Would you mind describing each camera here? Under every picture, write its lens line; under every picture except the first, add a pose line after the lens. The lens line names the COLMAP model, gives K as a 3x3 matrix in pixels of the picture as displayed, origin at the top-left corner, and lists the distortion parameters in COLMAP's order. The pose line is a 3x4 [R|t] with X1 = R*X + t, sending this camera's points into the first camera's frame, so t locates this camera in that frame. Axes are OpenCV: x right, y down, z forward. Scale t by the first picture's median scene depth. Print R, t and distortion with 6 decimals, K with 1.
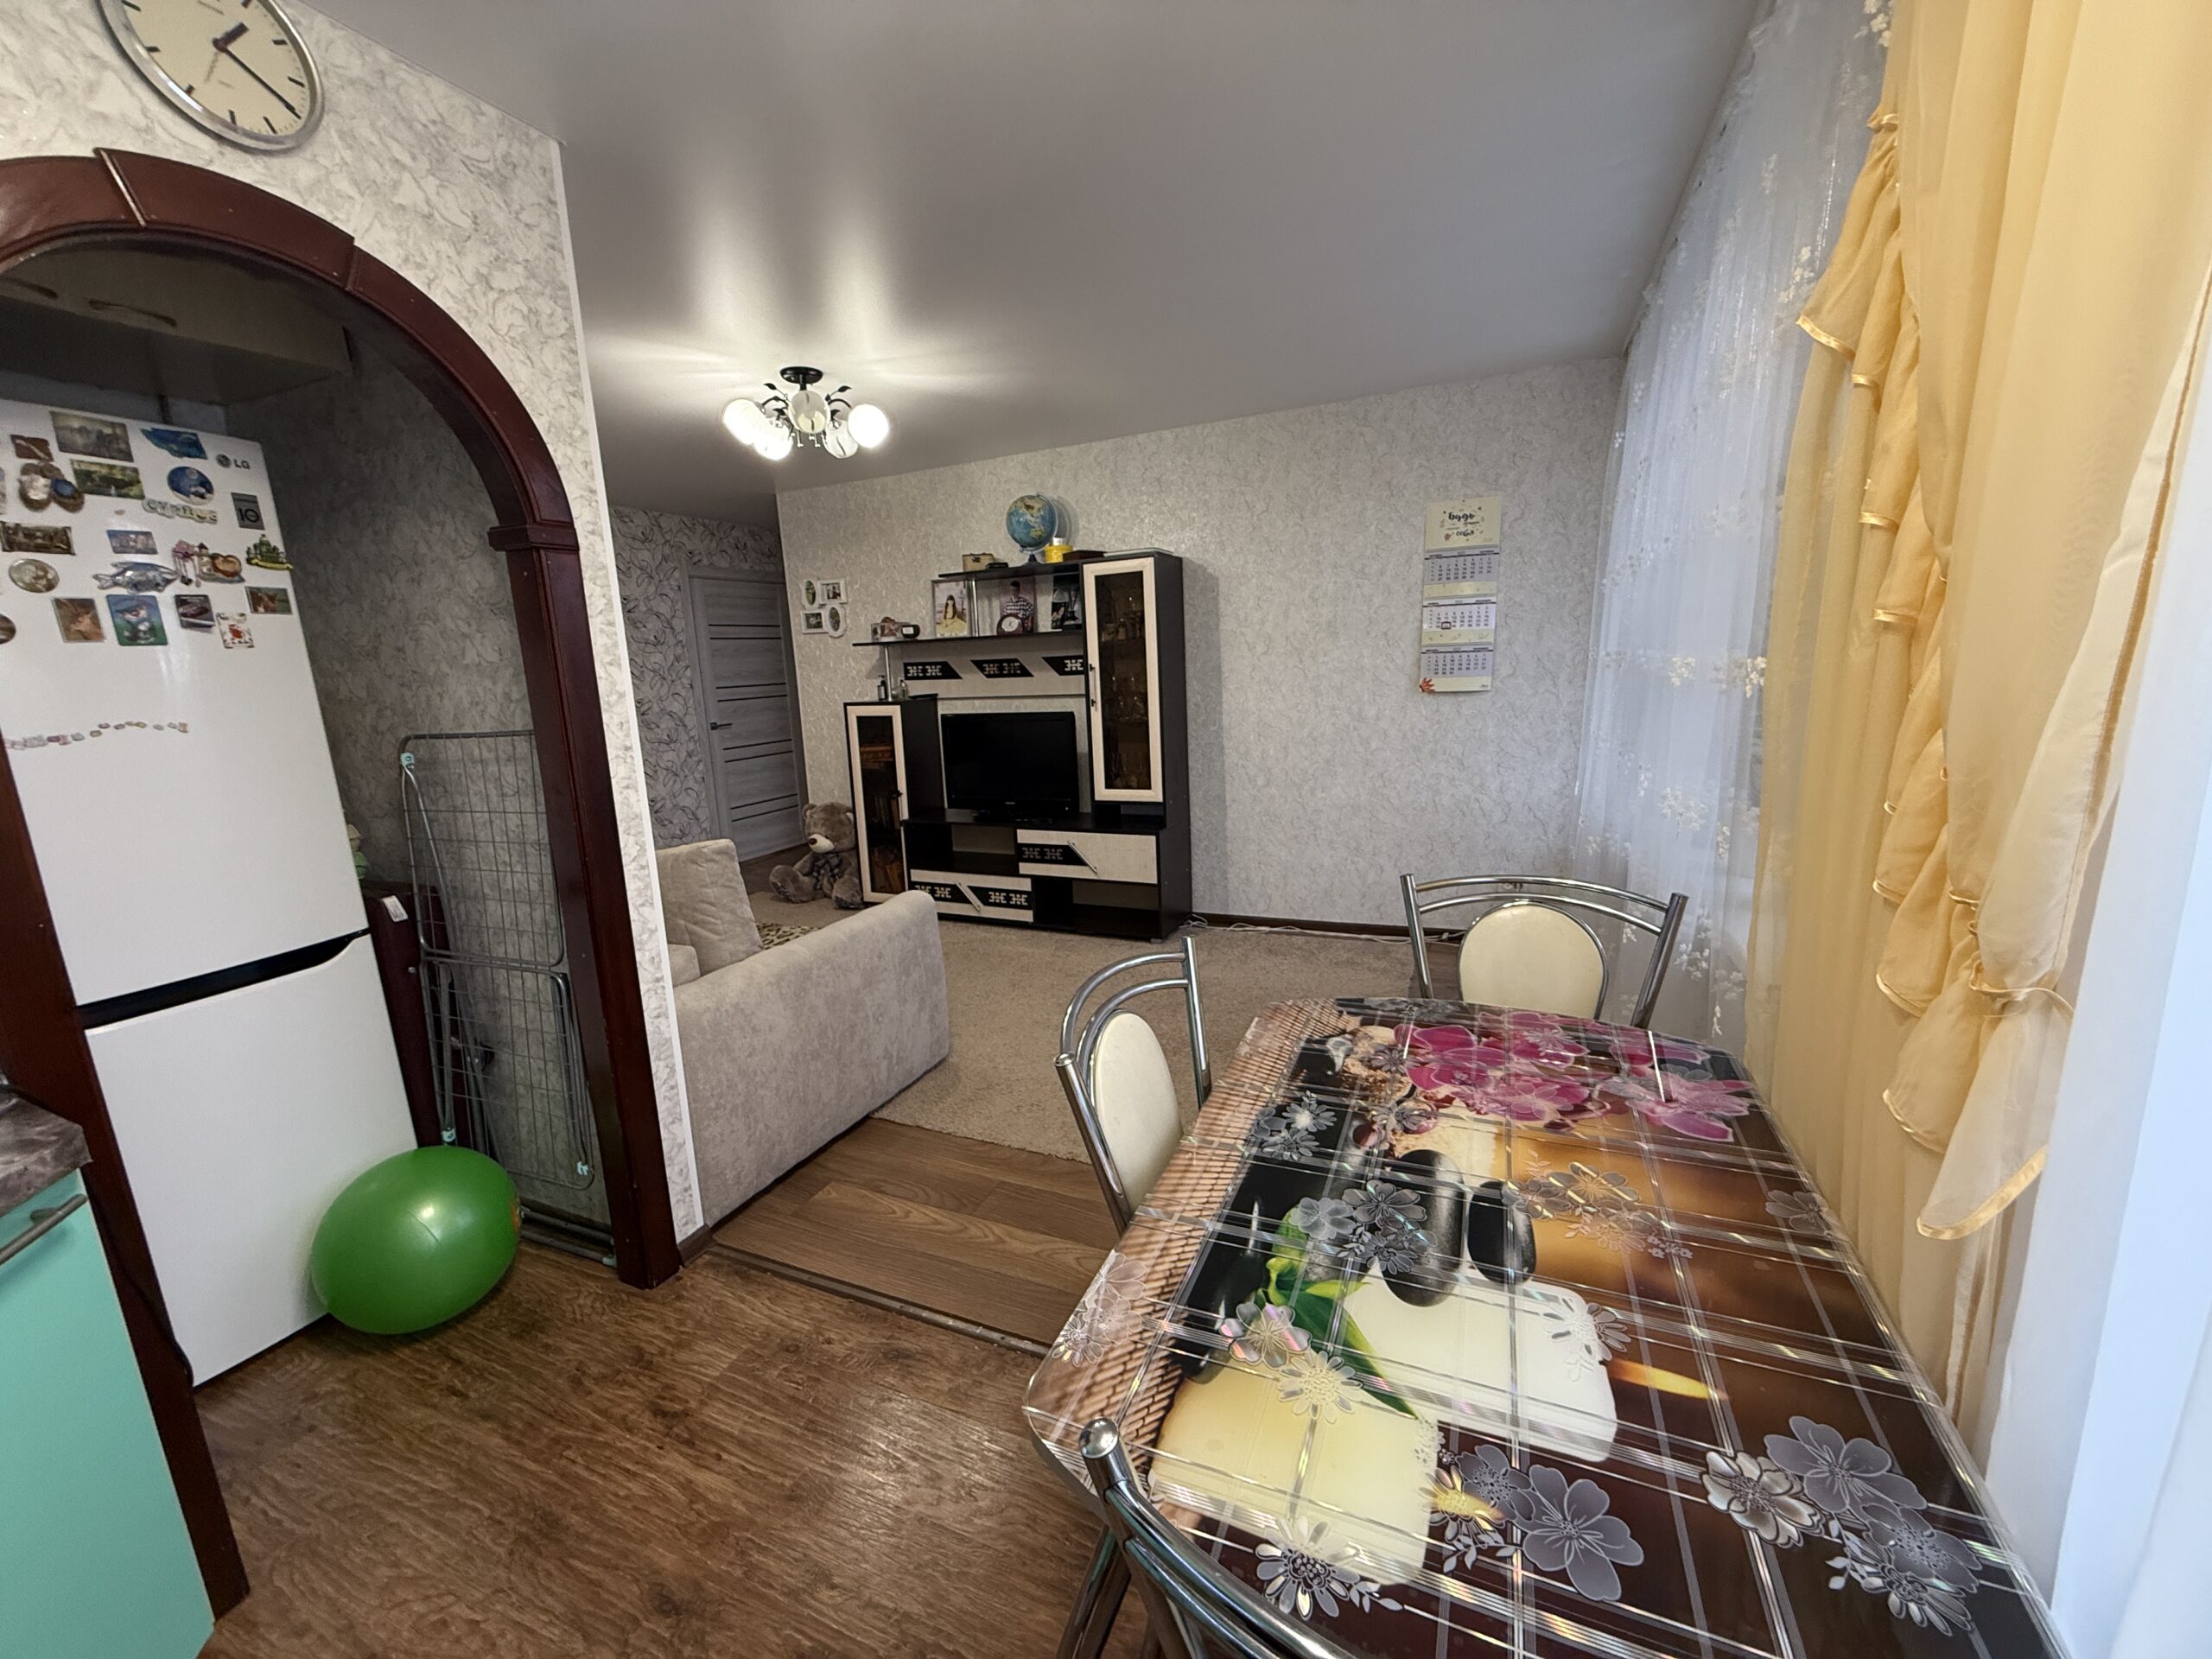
lens RADIAL K [[885.7, 0, 1108.2], [0, 885.7, 831.6], [0, 0, 1]] dist [-0.002993, 0.000620]
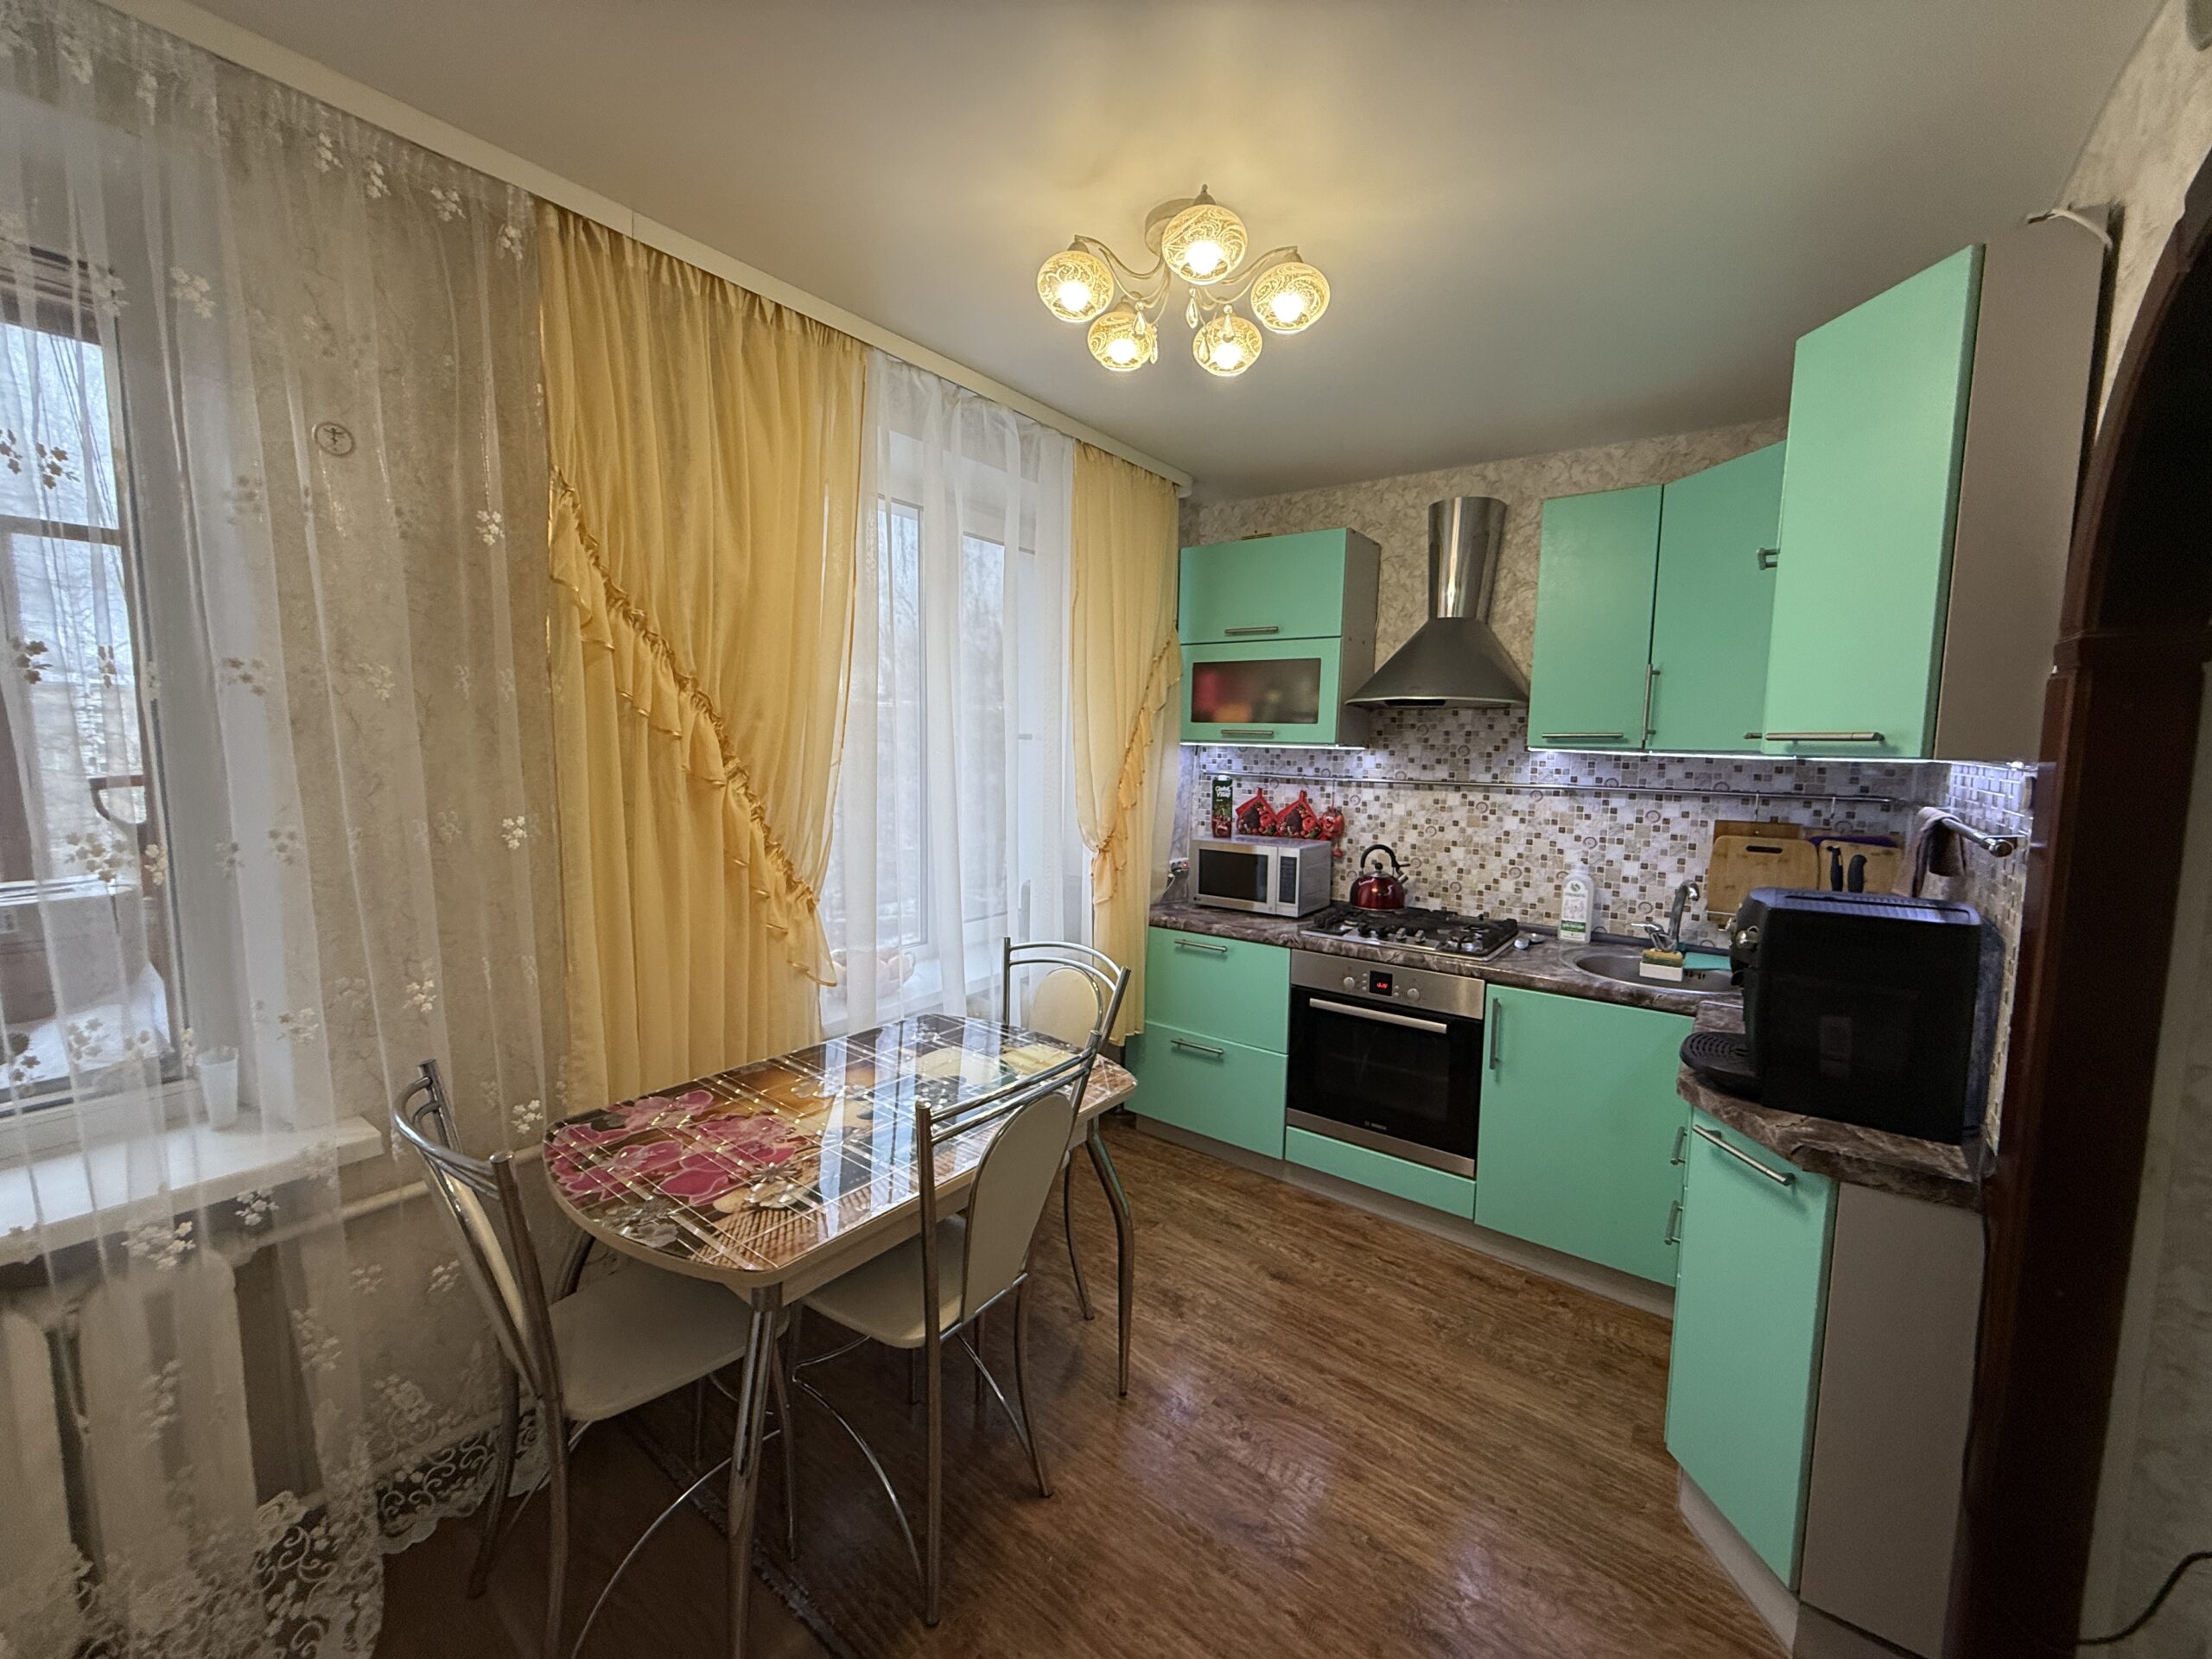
lens RADIAL K [[885.7, 0, 1104.8], [0, 885.7, 844.2], [0, 0, 1]] dist [-0.002993, 0.000620]
pose [[-0.977355, 0.009814, 0.211376, -0.355264], [0.070550, 0.956881, 0.281782, -0.464415], [-0.199497, 0.290314, -0.935905, 2.087832]]
